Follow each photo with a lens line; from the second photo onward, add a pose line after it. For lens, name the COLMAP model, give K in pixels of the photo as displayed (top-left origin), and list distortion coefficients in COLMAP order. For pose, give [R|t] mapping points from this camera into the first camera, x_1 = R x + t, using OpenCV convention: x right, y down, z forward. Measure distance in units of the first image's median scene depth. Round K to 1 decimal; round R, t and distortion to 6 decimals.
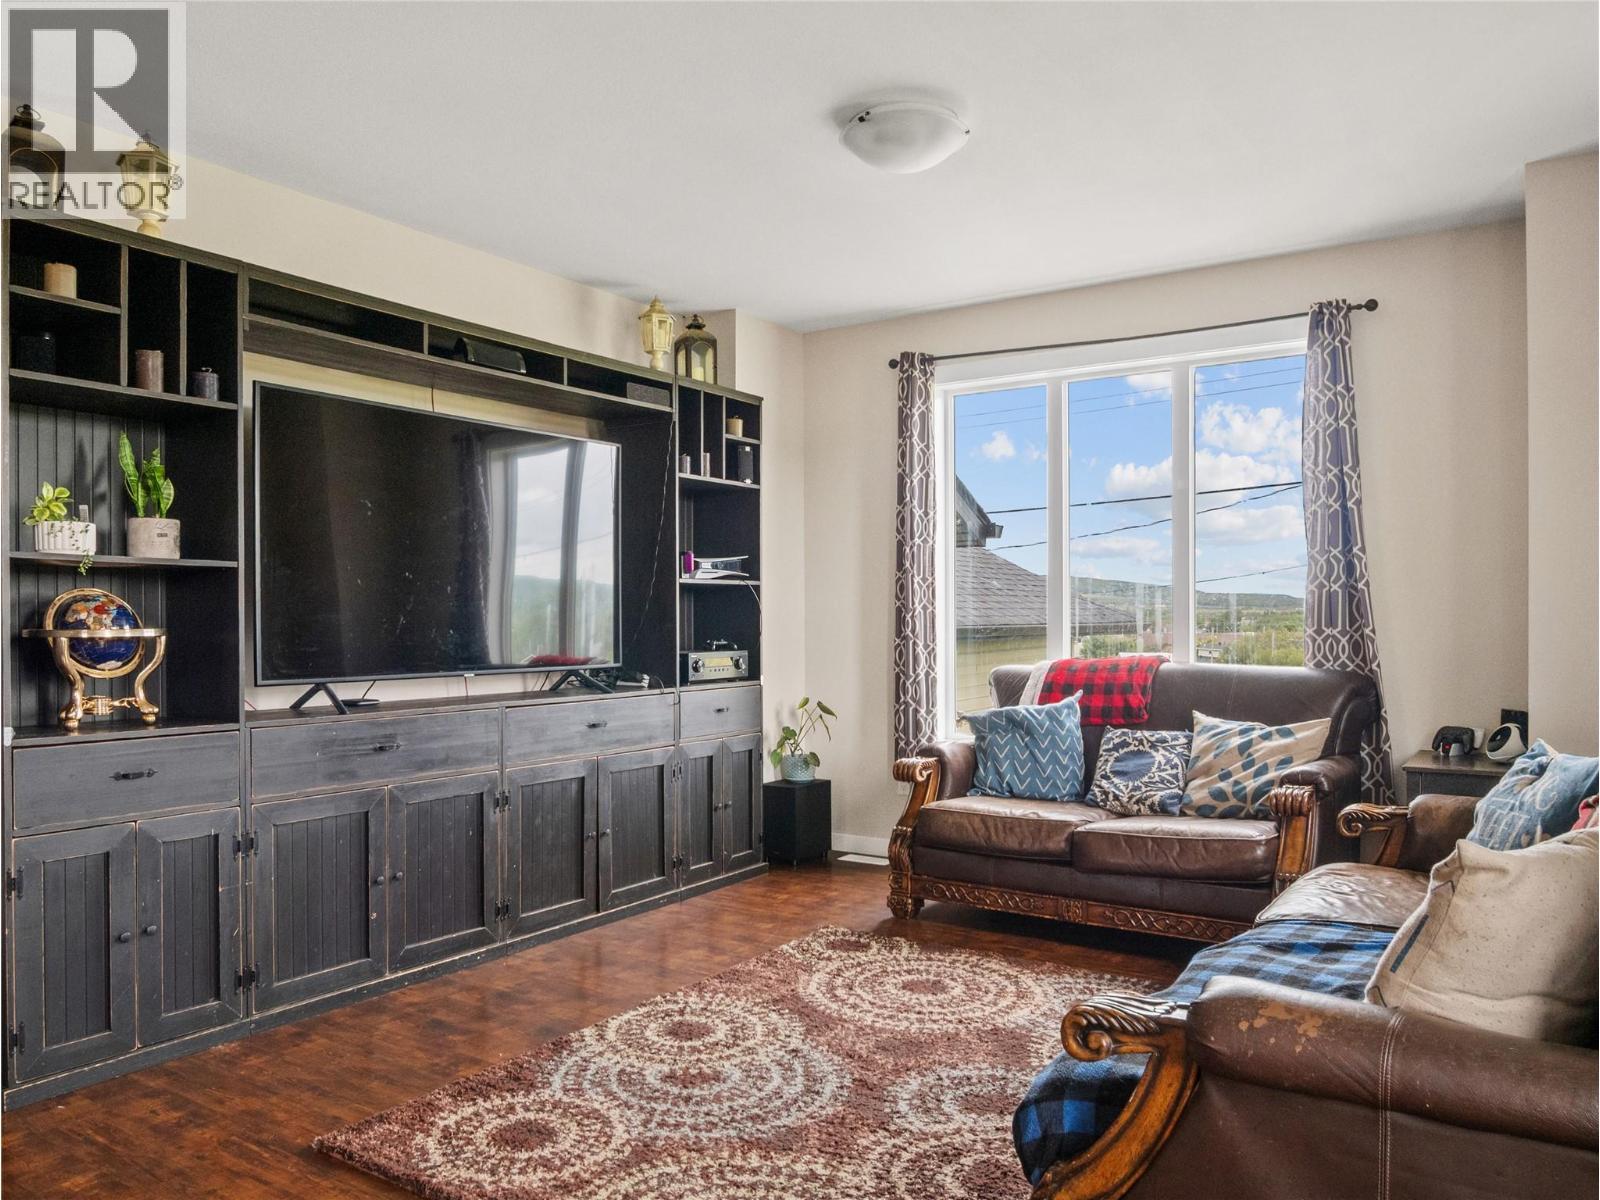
lens RADIAL K [[1186.4, 0, 833.9], [0, 1186.4, 626.4], [0, 0, 1]] dist [-0.050841, 0.013171]
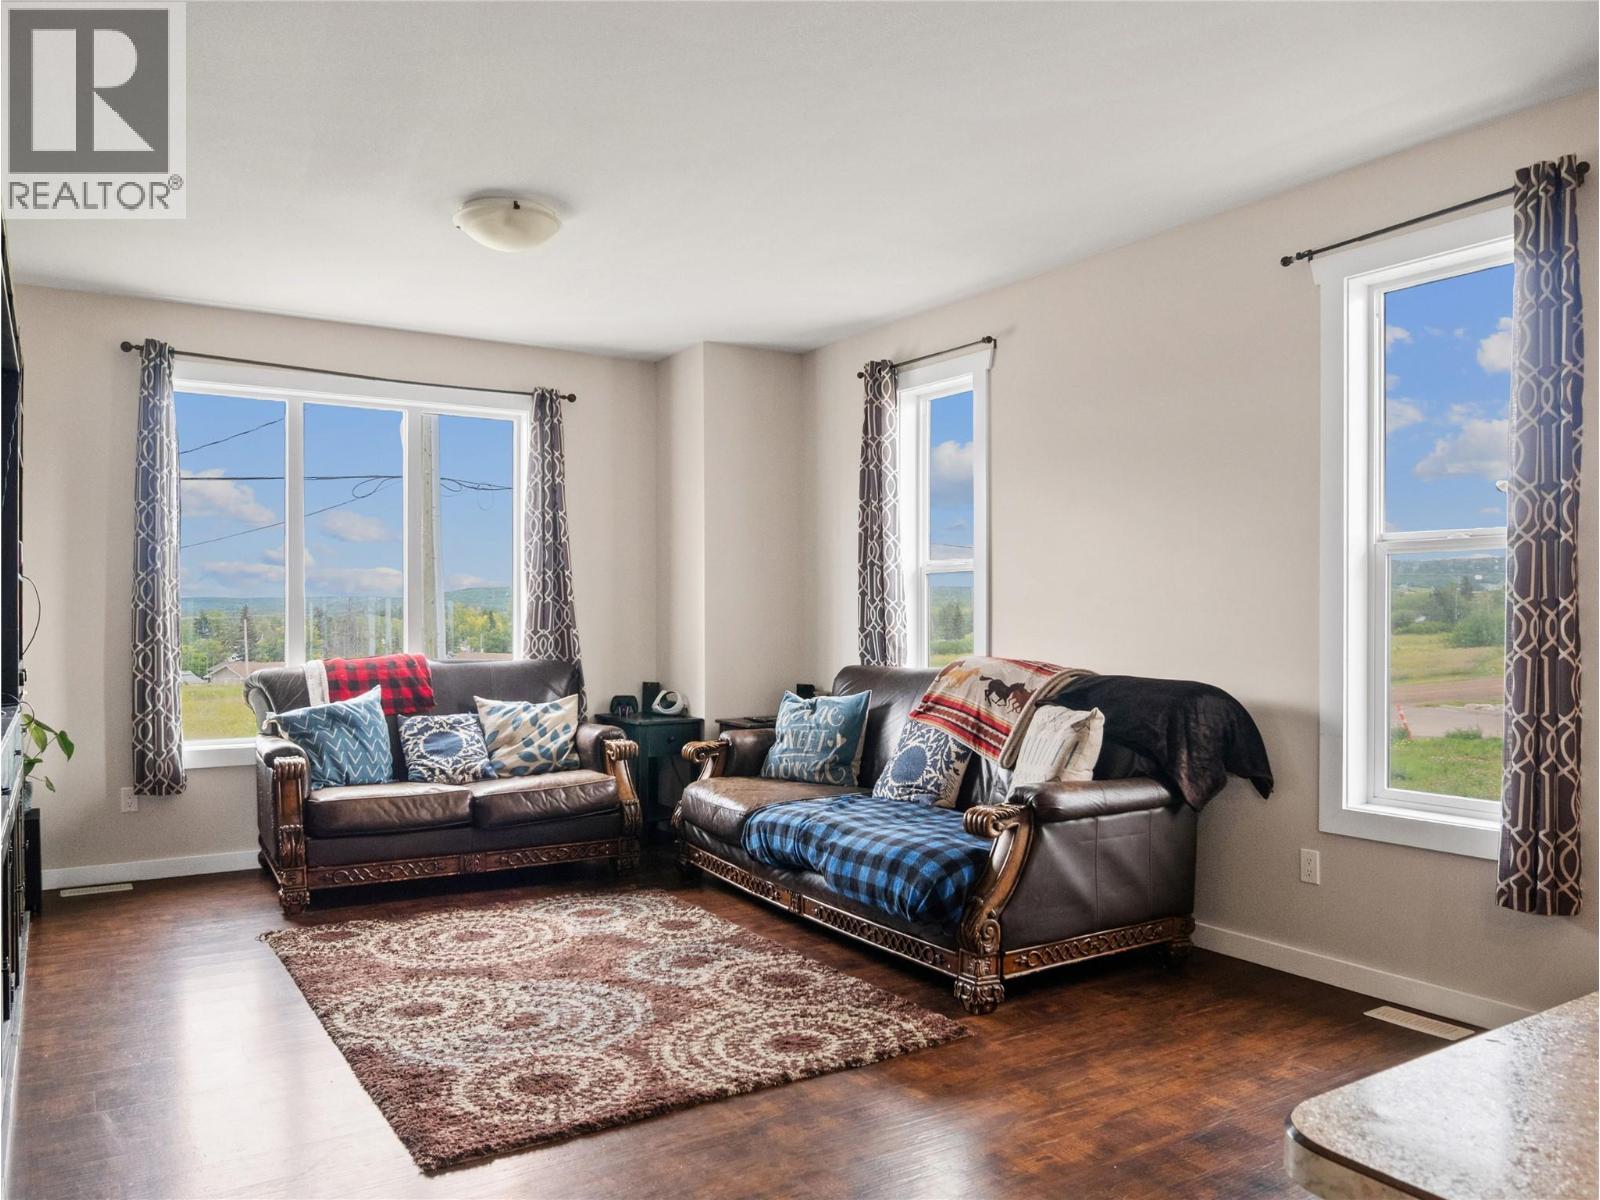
lens RADIAL K [[1186.4, 0, 804.3], [0, 1186.4, 603.3], [0, 0, 1]] dist [-0.050841, 0.013171]
pose [[0.386799, 0.016318, 0.922020, -0.774488], [0.005689, 0.999782, -0.020081, 0.000533], [-0.922147, 0.013013, 0.386621, 0.213888]]
